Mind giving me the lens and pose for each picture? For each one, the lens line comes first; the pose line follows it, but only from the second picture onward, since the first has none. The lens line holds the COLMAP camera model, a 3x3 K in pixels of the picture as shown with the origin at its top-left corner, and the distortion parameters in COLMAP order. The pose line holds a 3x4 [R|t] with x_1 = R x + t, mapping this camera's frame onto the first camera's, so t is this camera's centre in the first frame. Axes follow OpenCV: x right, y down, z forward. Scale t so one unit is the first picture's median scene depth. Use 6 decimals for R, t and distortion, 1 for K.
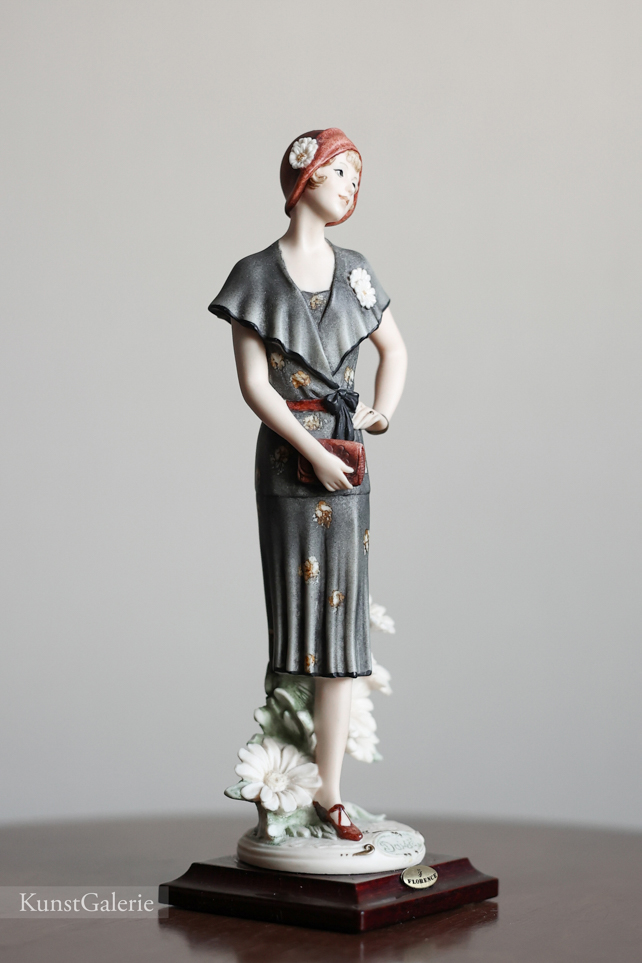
lens RADIAL K [[2598.5, 0, 321.0], [0, 2598.5, 481.5], [0, 0, 1]] dist [0.010709, 0.128680]
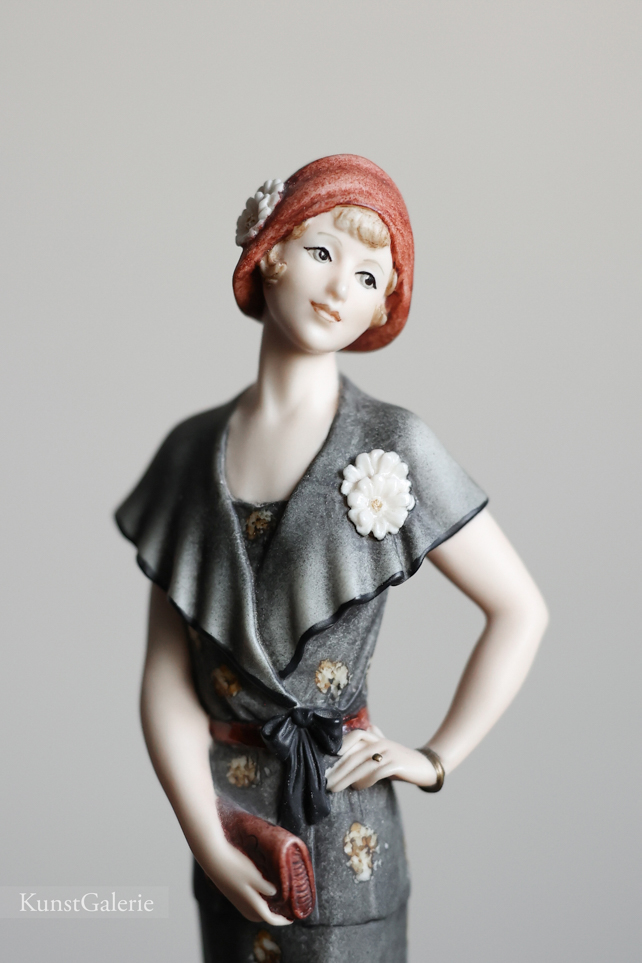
lens RADIAL K [[2598.5, 0, 321.0], [0, 2598.5, 481.5], [0, 0, 1]] dist [0.010709, 0.128680]
pose [[0.800808, 0.061428, -0.595763, 0.294720], [-0.016020, 0.996567, 0.081222, -0.116407], [0.598707, -0.055499, 0.799043, 0.620595]]
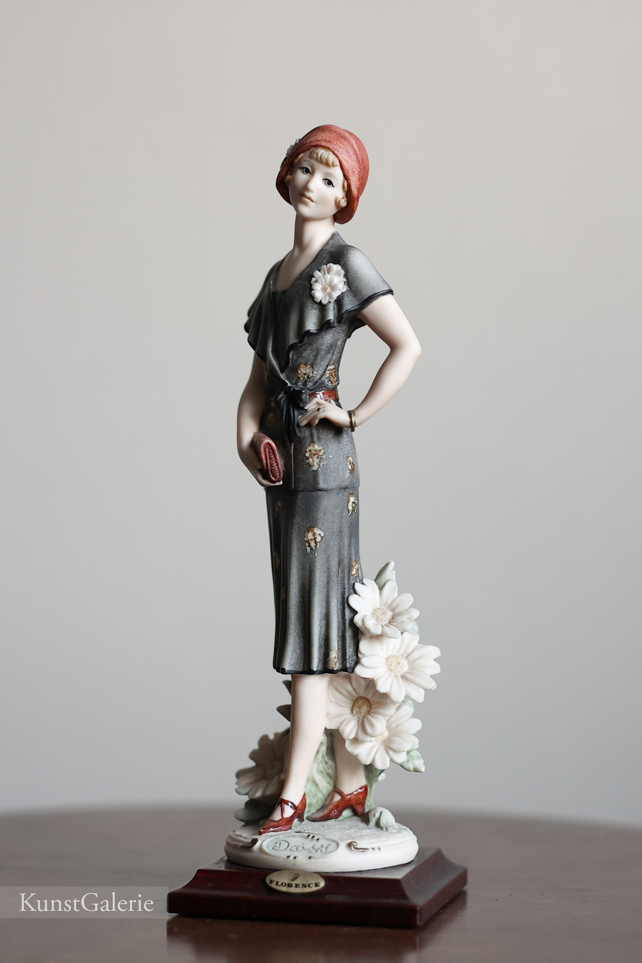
lens RADIAL K [[2598.5, 0, 321.0], [0, 2598.5, 481.5], [0, 0, 1]] dist [0.010709, 0.128680]
pose [[0.389074, 0.013516, -0.921107, 0.939680], [-0.026720, 0.999637, 0.003382, -0.002377], [0.920819, 0.023297, 0.389294, 0.620764]]
